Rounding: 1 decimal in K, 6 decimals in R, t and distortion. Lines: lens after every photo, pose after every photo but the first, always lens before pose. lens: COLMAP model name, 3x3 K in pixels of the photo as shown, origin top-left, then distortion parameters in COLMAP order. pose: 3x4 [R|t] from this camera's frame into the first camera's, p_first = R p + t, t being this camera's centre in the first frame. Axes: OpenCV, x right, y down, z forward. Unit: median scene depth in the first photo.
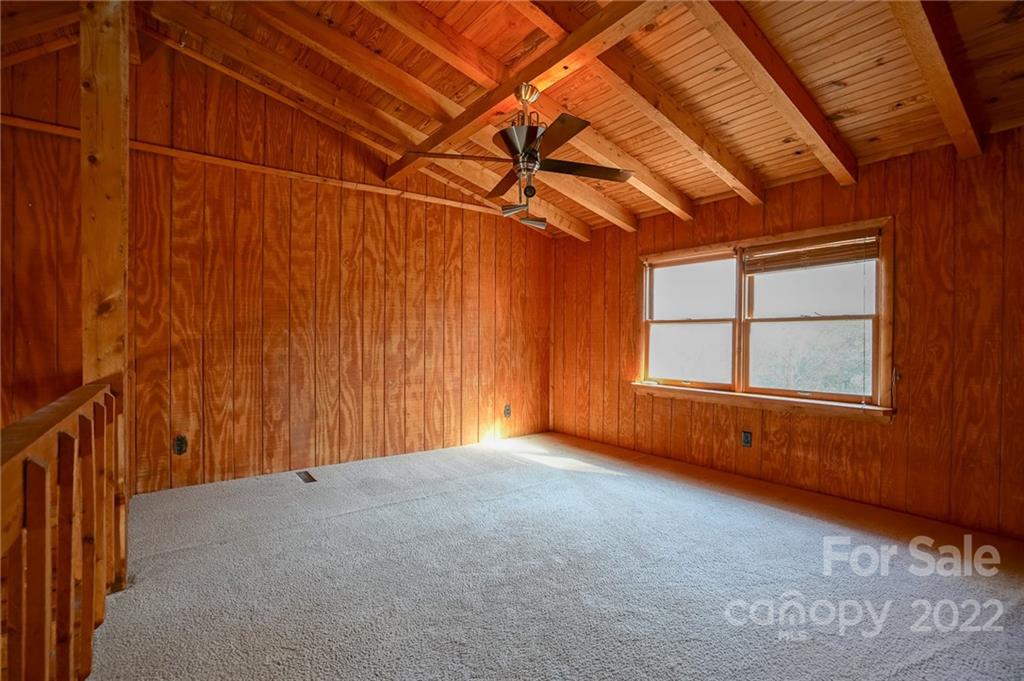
lens RADIAL K [[473.3, 0, 509.7], [0, 473.3, 339.2], [0, 0, 1]] dist [-0.047509, 0.012338]
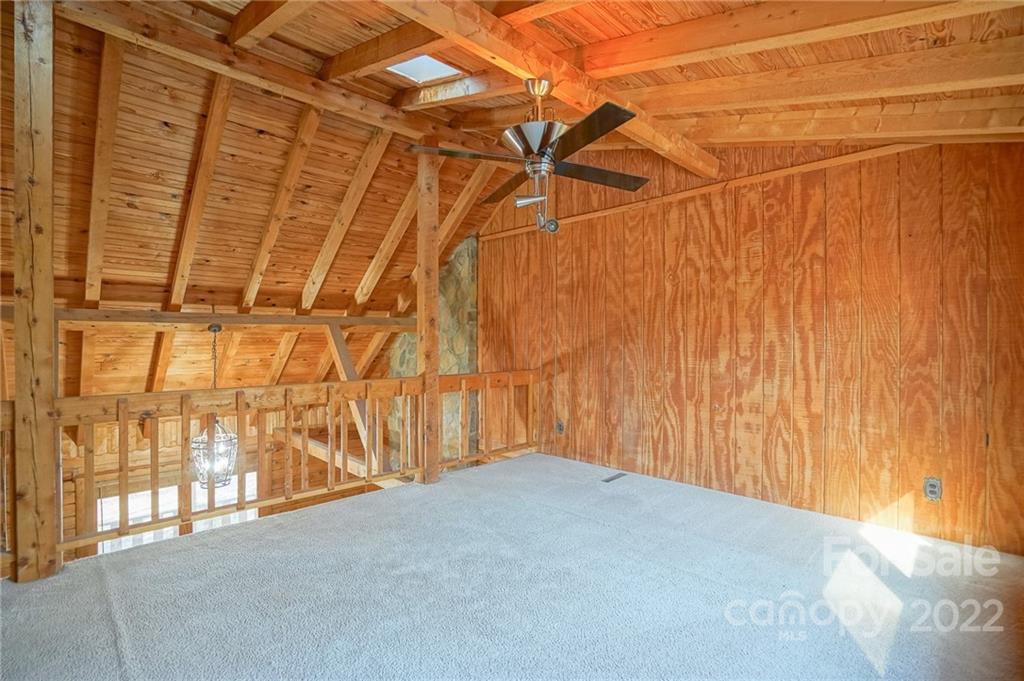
lens RADIAL K [[473.3, 0, 509.3], [0, 473.3, 339.3], [0, 0, 1]] dist [-0.047509, 0.012338]
pose [[0.151674, -0.004117, -0.988422, 0.568327], [-0.003457, 0.999983, -0.004695, -0.027045], [0.988424, 0.004129, 0.151658, 0.512104]]
